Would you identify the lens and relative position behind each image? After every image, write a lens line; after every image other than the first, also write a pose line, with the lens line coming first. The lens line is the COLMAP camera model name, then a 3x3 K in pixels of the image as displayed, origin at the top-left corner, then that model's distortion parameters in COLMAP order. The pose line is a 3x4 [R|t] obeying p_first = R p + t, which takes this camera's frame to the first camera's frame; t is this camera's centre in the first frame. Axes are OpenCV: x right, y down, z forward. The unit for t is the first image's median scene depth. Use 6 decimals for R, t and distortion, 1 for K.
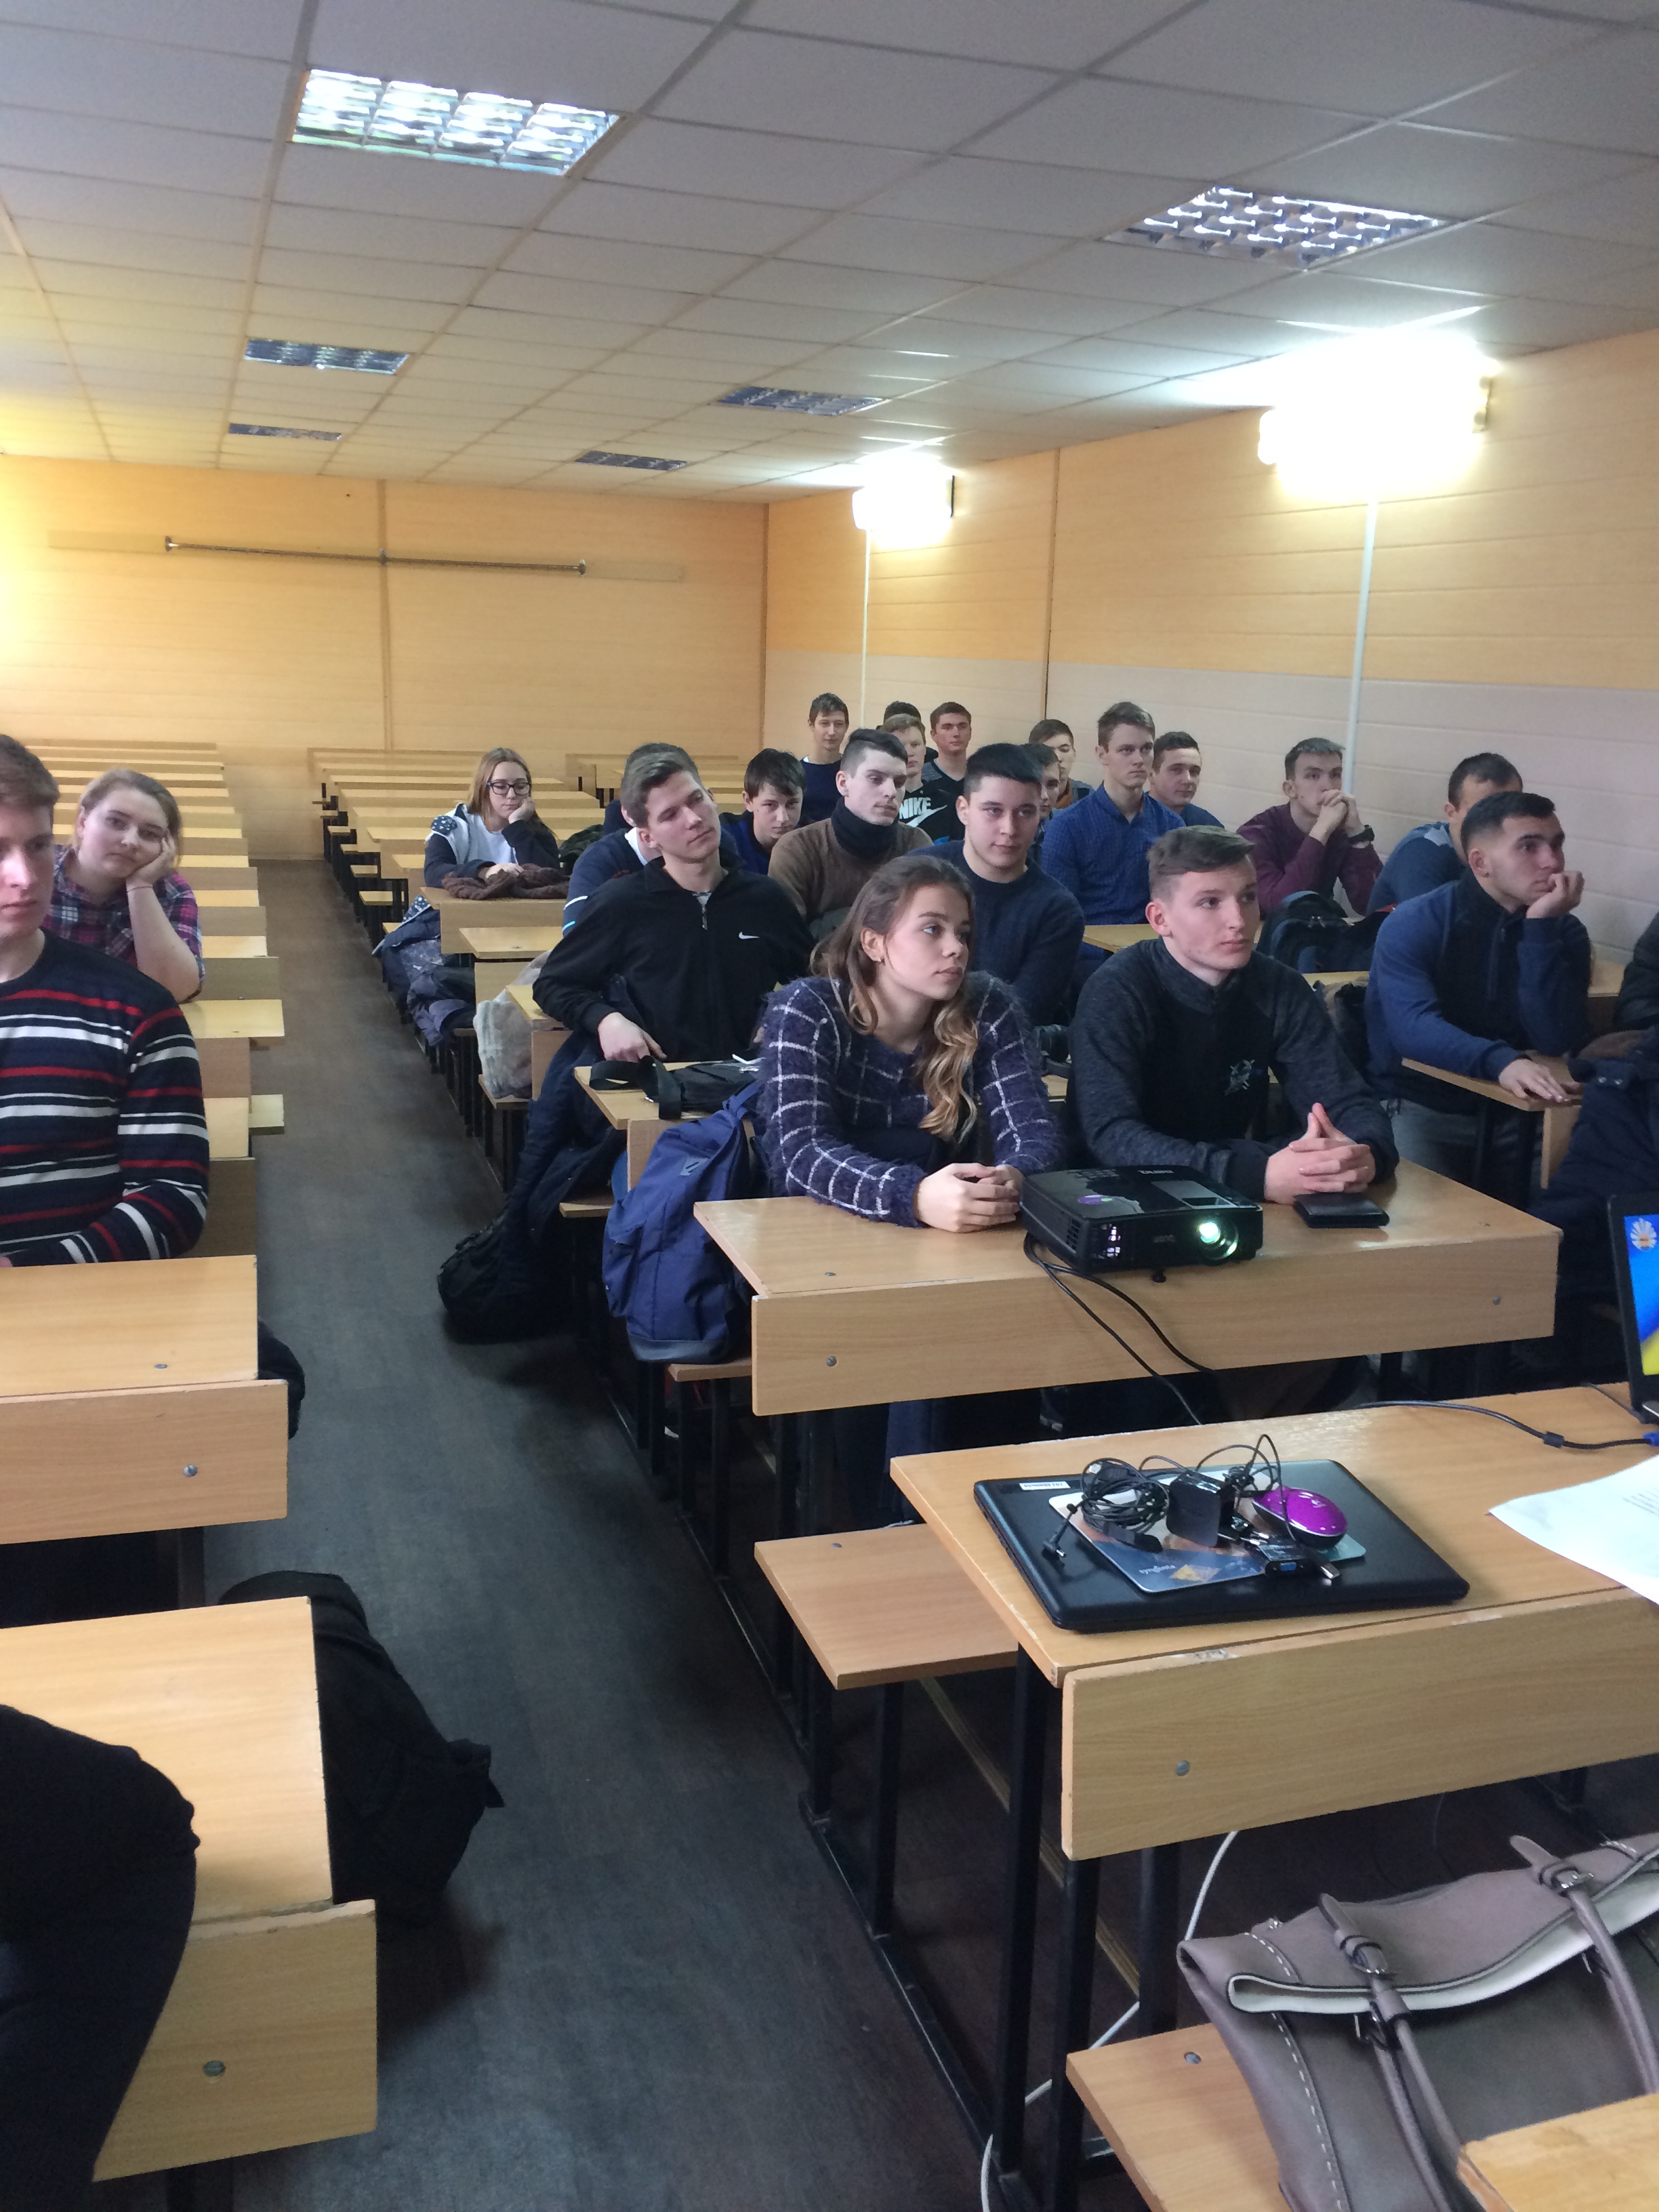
lens RADIAL K [[1874.9, 0, 831.2], [0, 1874.9, 1100.0], [0, 0, 1]] dist [0.014493, 0.003040]
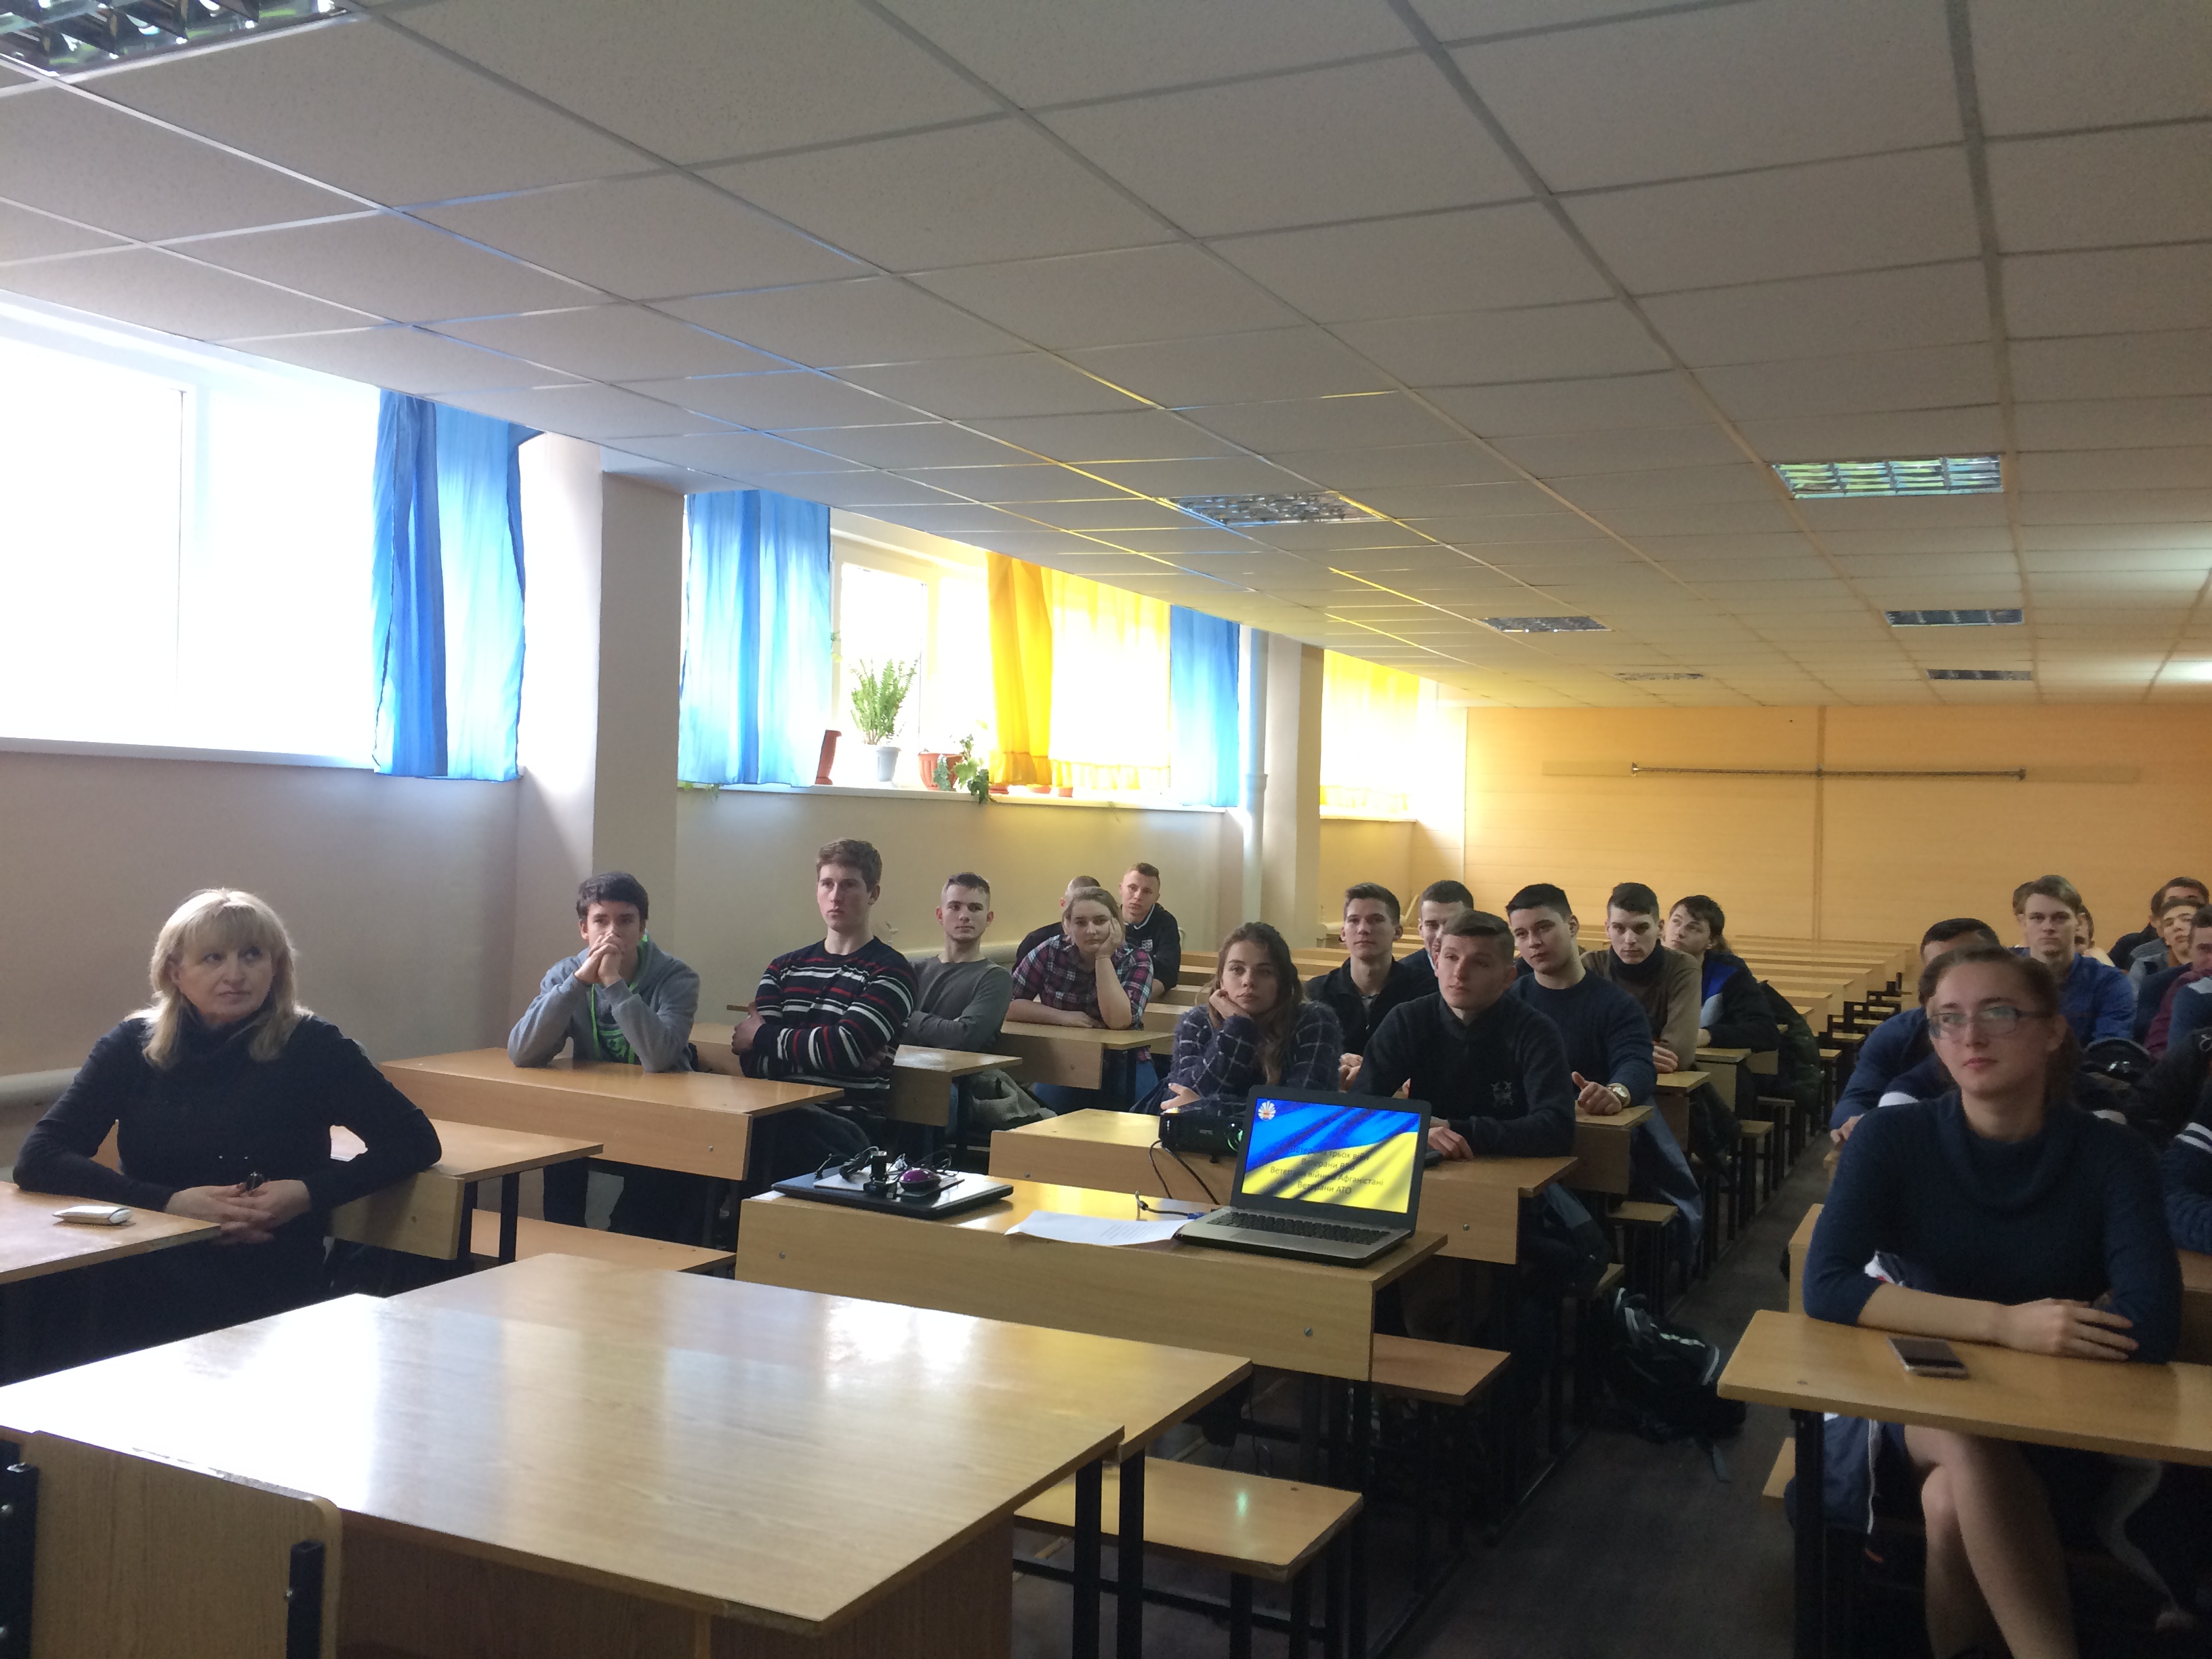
lens RADIAL K [[1874.9, 0, 1103.9], [0, 1874.9, 828.6], [0, 0, 1]] dist [0.014493, 0.003040]
pose [[0.709323, -0.019356, -0.704618, 0.249052], [-0.162878, 0.968069, -0.190559, 0.027897], [0.685807, 0.249935, 0.683521, -0.051514]]
